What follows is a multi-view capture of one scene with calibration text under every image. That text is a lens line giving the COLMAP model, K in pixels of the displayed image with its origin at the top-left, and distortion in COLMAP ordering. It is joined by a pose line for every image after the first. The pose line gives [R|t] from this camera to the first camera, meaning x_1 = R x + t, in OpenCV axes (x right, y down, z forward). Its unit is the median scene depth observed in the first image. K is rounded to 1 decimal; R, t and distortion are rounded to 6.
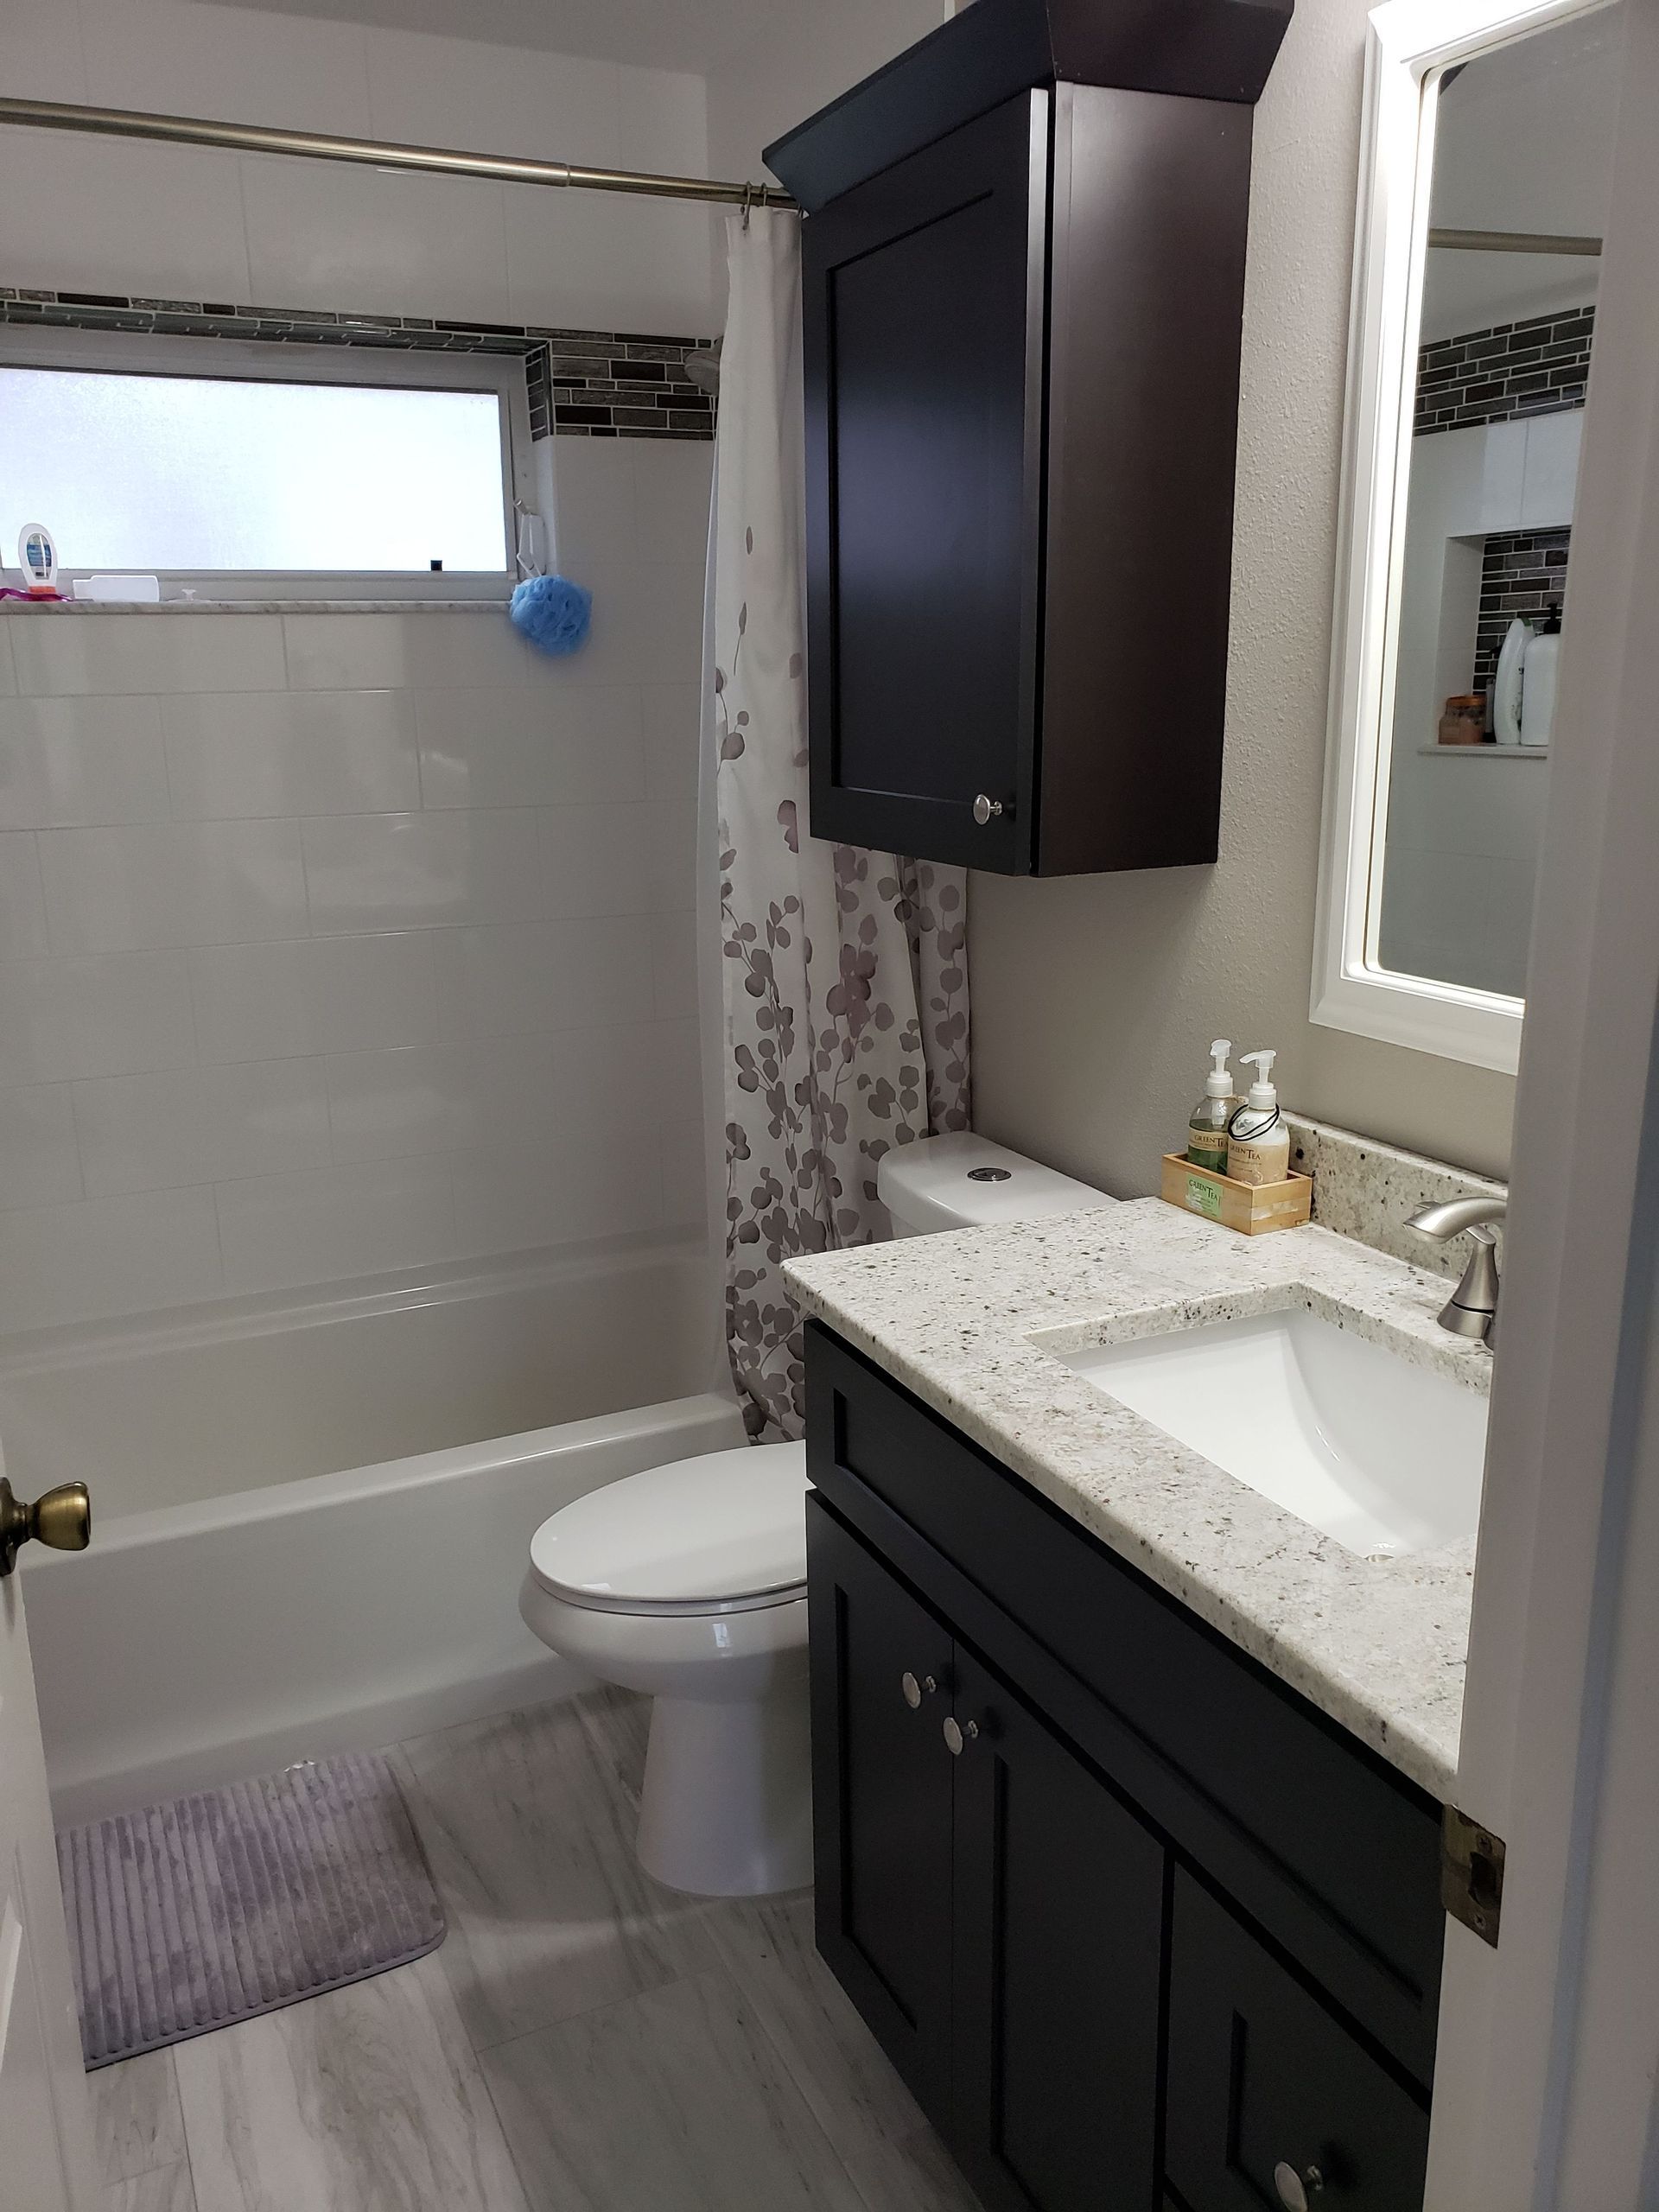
lens RADIAL K [[1727.7, 0, 794.4], [0, 1727.7, 1107.2], [0, 0, 1]] dist [0.047086, -0.026906]
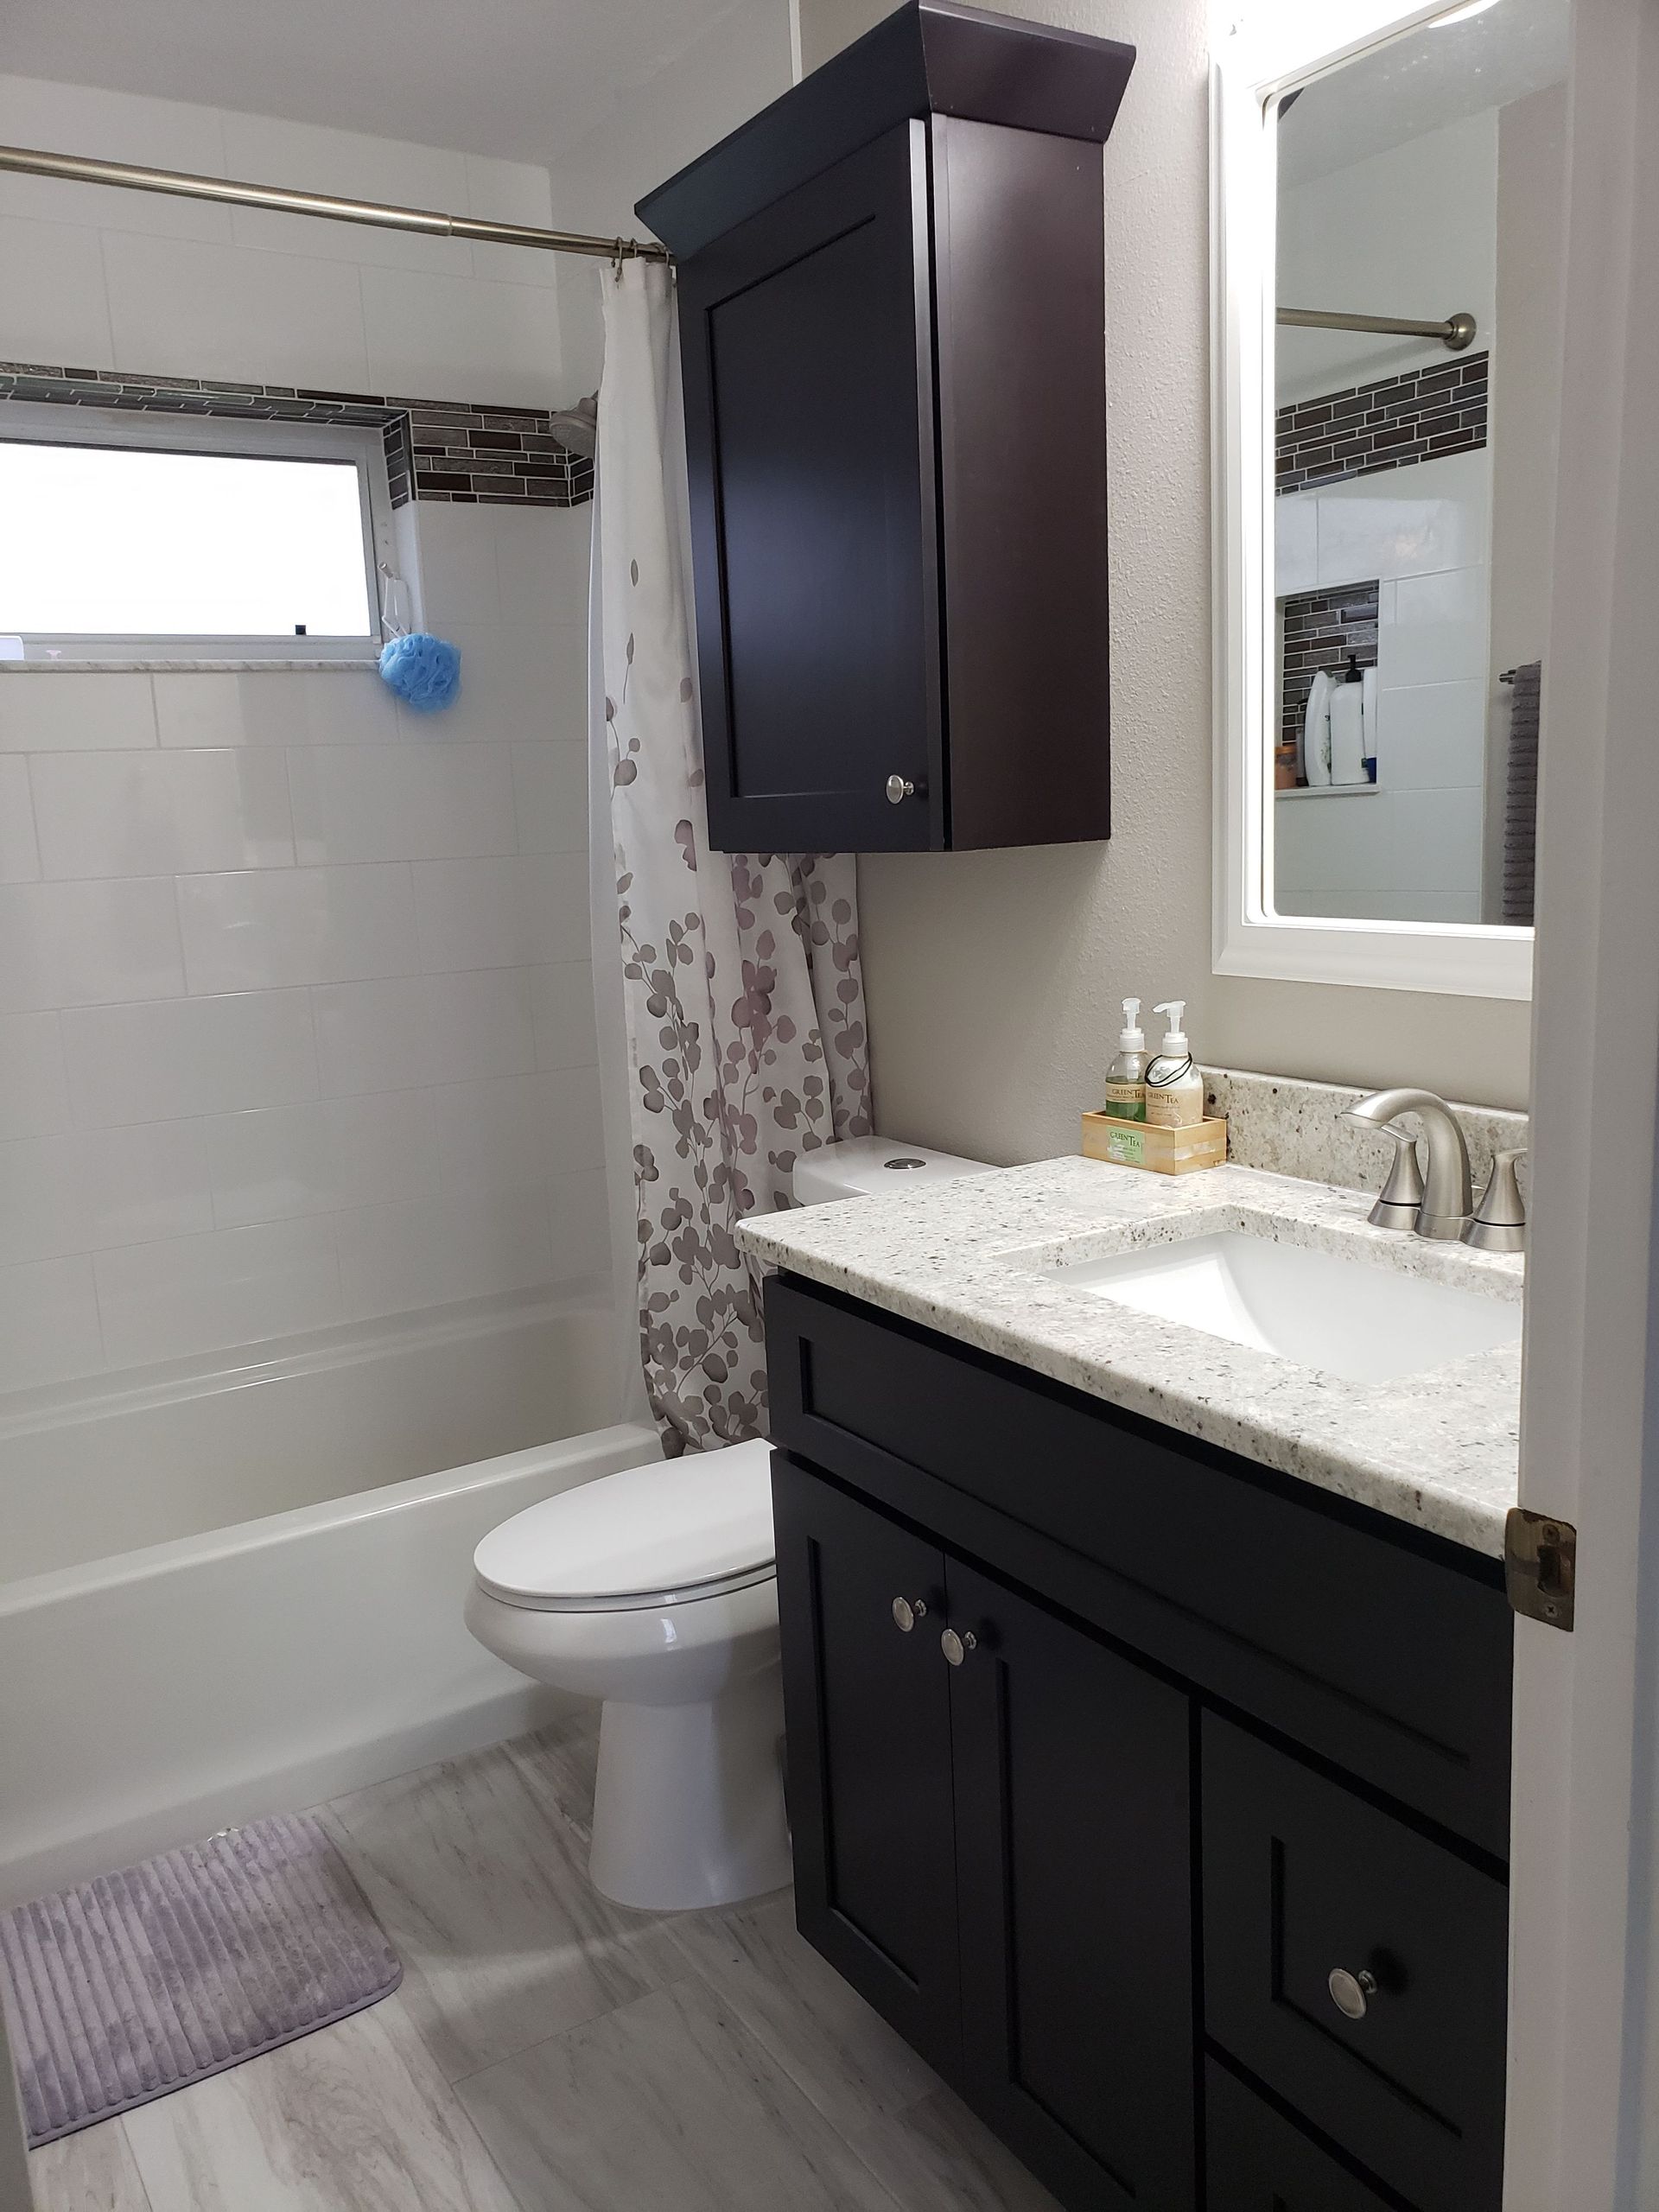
lens RADIAL K [[1727.7, 0, 794.9], [0, 1727.7, 1113.9], [0, 0, 1]] dist [0.047086, -0.026906]
pose [[0.992245, -0.050596, 0.113530, -0.068773], [0.059359, 0.995402, -0.075180, 0.084355], [-0.109204, 0.081336, 0.990686, -0.013687]]
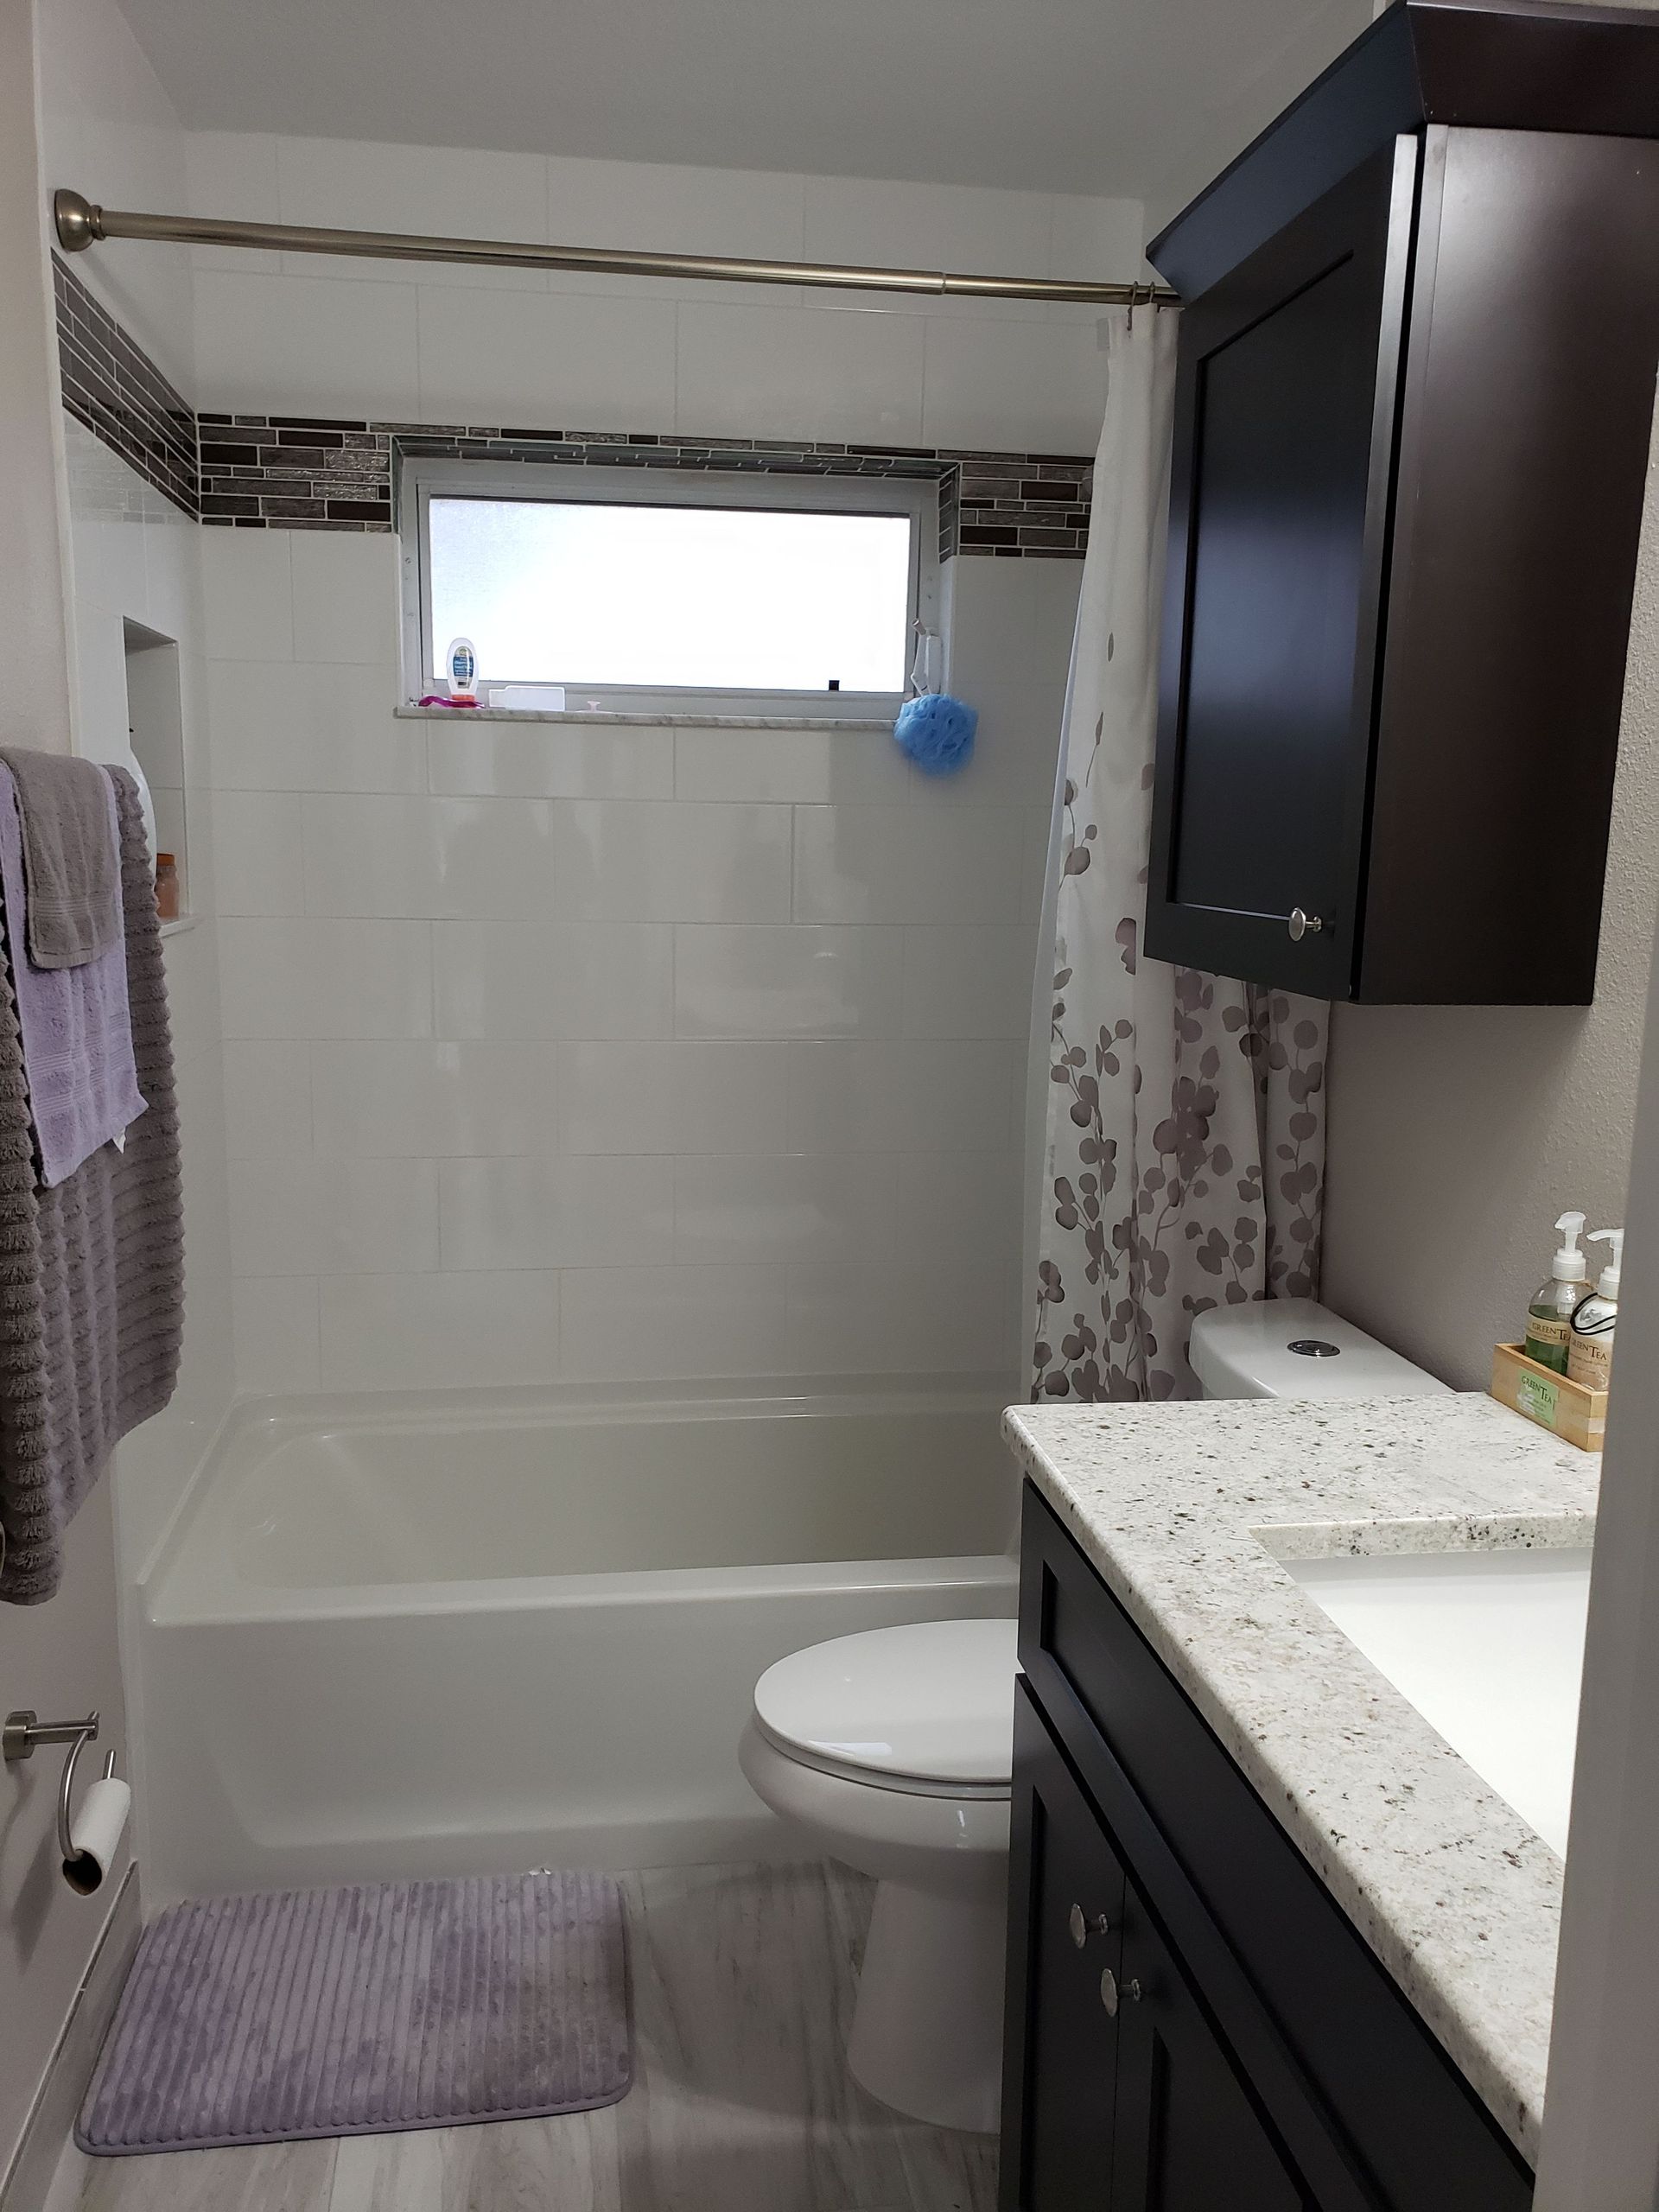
lens RADIAL K [[1727.7, 0, 785.2], [0, 1727.7, 1109.2], [0, 0, 1]] dist [0.047086, -0.026906]
pose [[0.955060, 0.081848, -0.284888, 0.101762], [-0.105797, 0.991943, -0.069691, 0.008995], [0.276889, 0.096700, 0.956024, 0.074617]]
